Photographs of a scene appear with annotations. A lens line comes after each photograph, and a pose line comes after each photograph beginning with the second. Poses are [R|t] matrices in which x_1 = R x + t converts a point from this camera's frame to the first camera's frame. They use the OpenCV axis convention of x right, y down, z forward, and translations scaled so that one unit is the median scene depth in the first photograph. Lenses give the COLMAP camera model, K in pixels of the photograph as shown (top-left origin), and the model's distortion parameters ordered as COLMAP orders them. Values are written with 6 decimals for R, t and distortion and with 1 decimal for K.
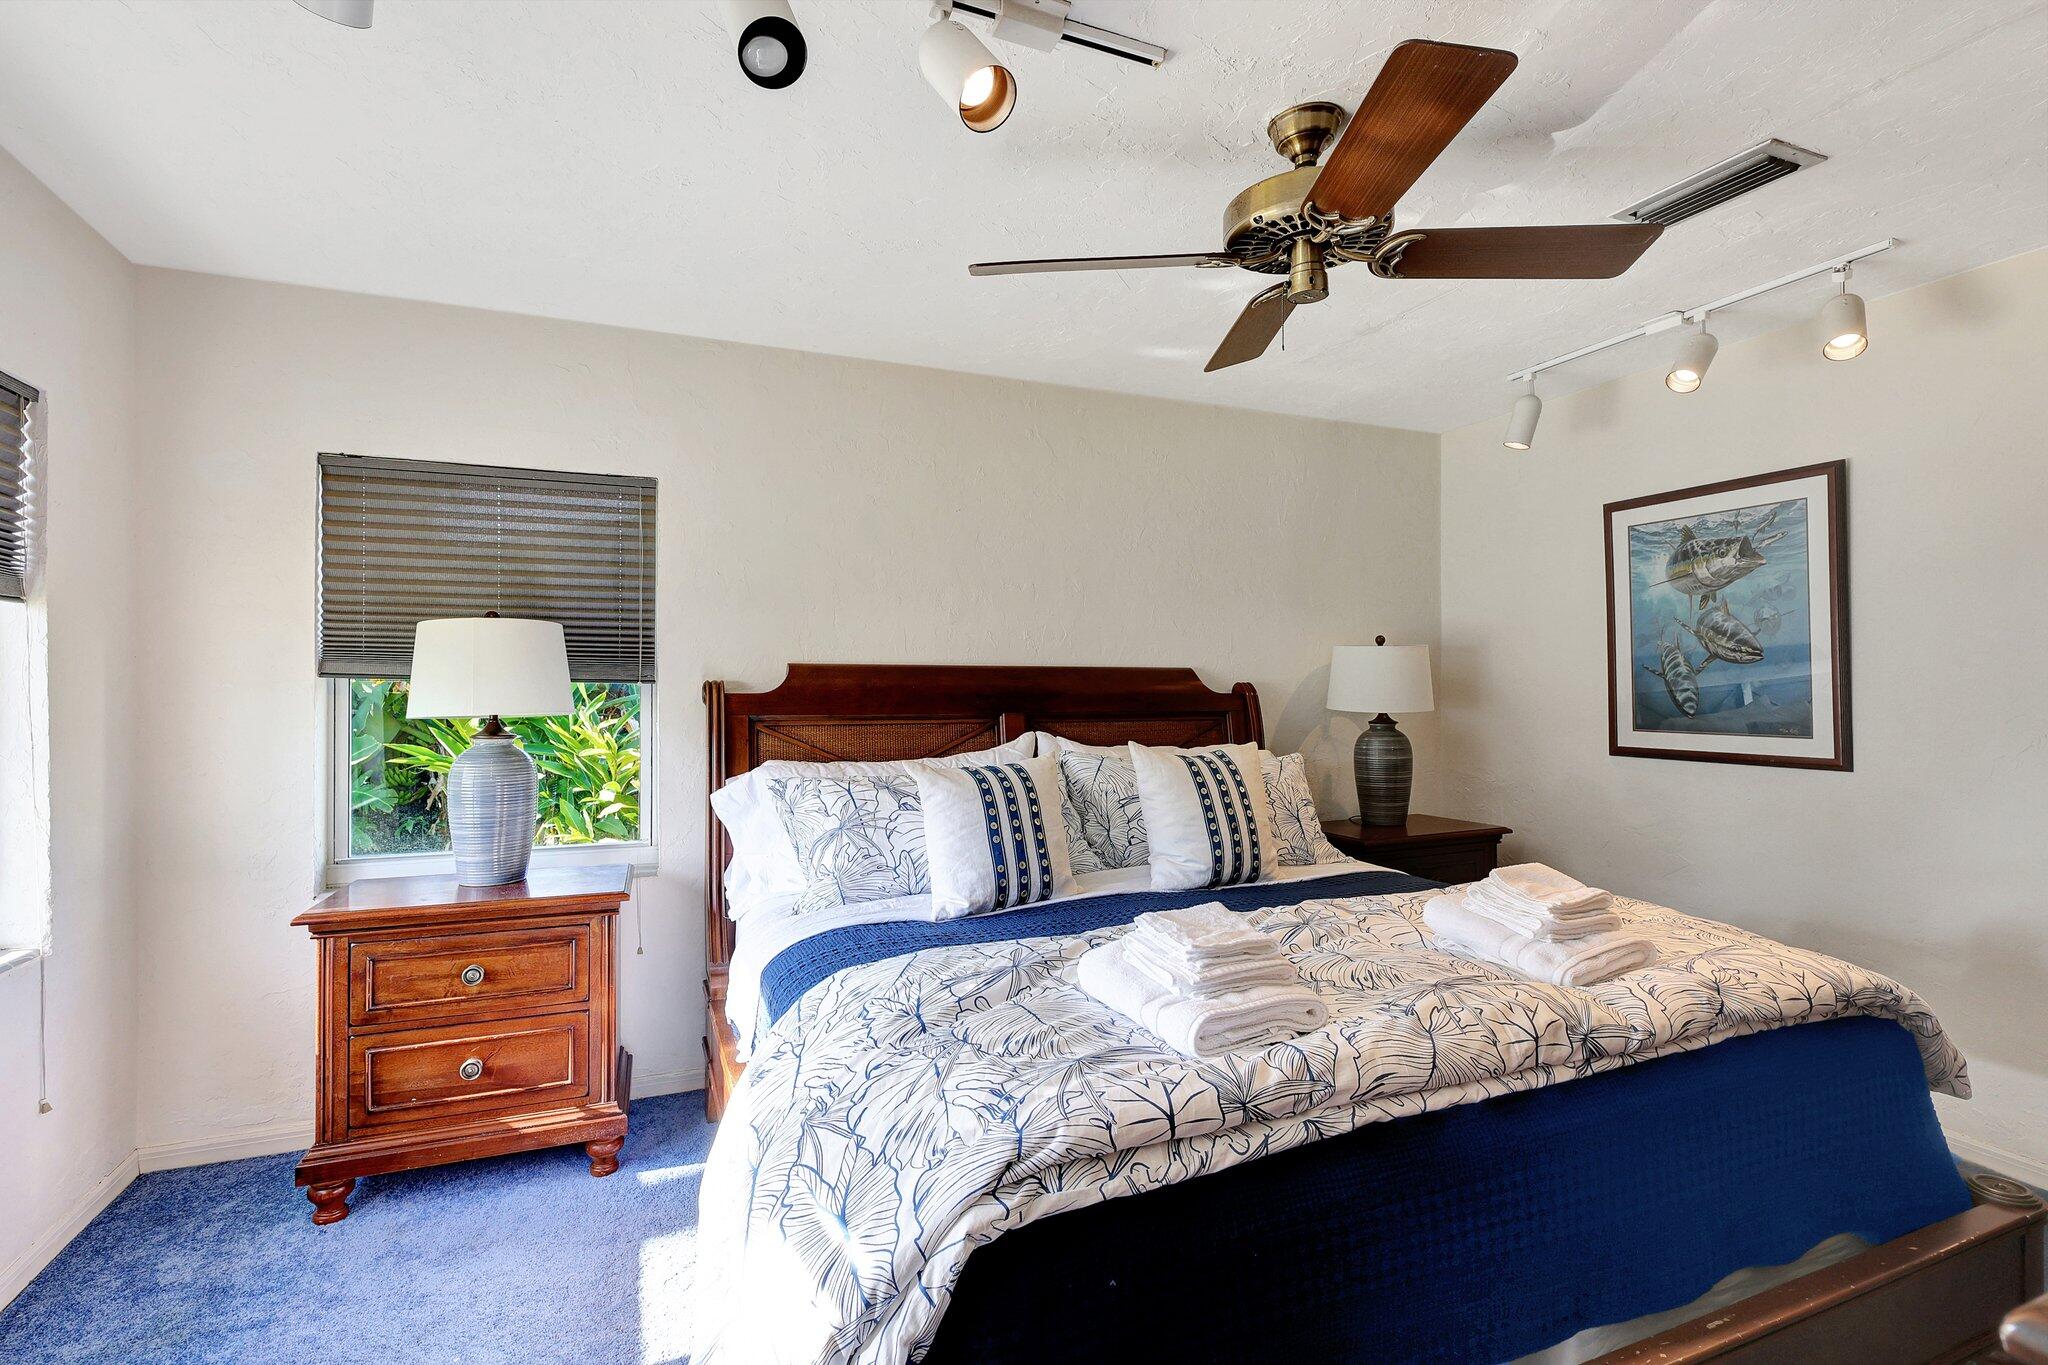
lens RADIAL K [[949.0, 0, 1027.3], [0, 949.0, 680.5], [0, 0, 1]] dist [-0.000882, 0.000003]
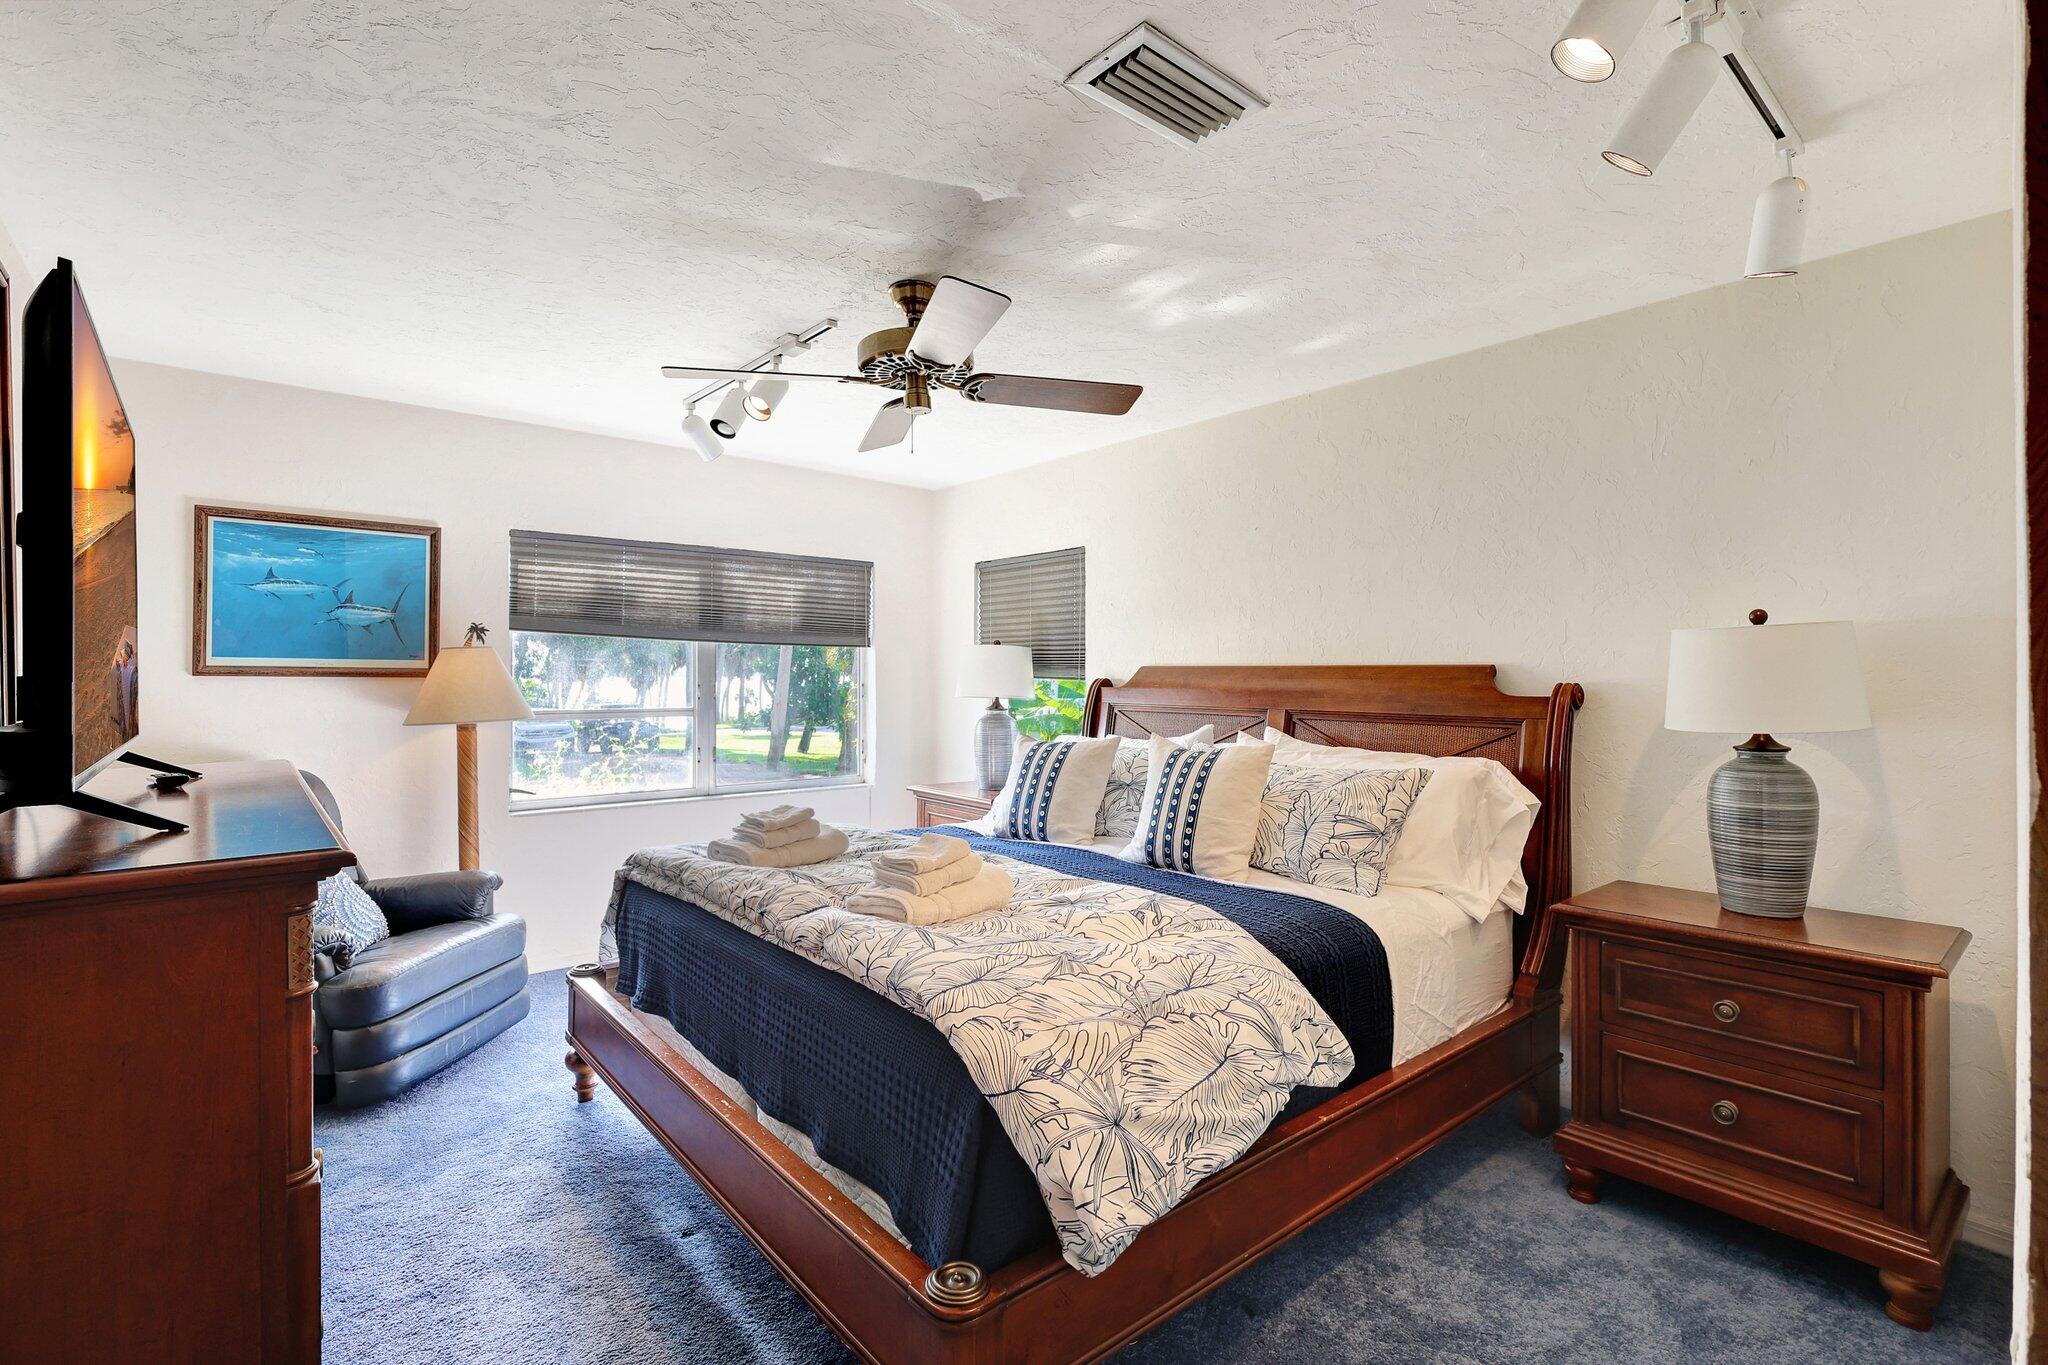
lens RADIAL K [[949.0, 0, 1022.0], [0, 949.0, 679.1], [0, 0, 1]] dist [-0.000882, 0.000003]
pose [[0.283201, 0.007420, -0.959032, 1.020415], [0.007008, 0.999927, 0.009806, -0.012872], [0.959035, -0.009498, 0.283128, 0.442992]]
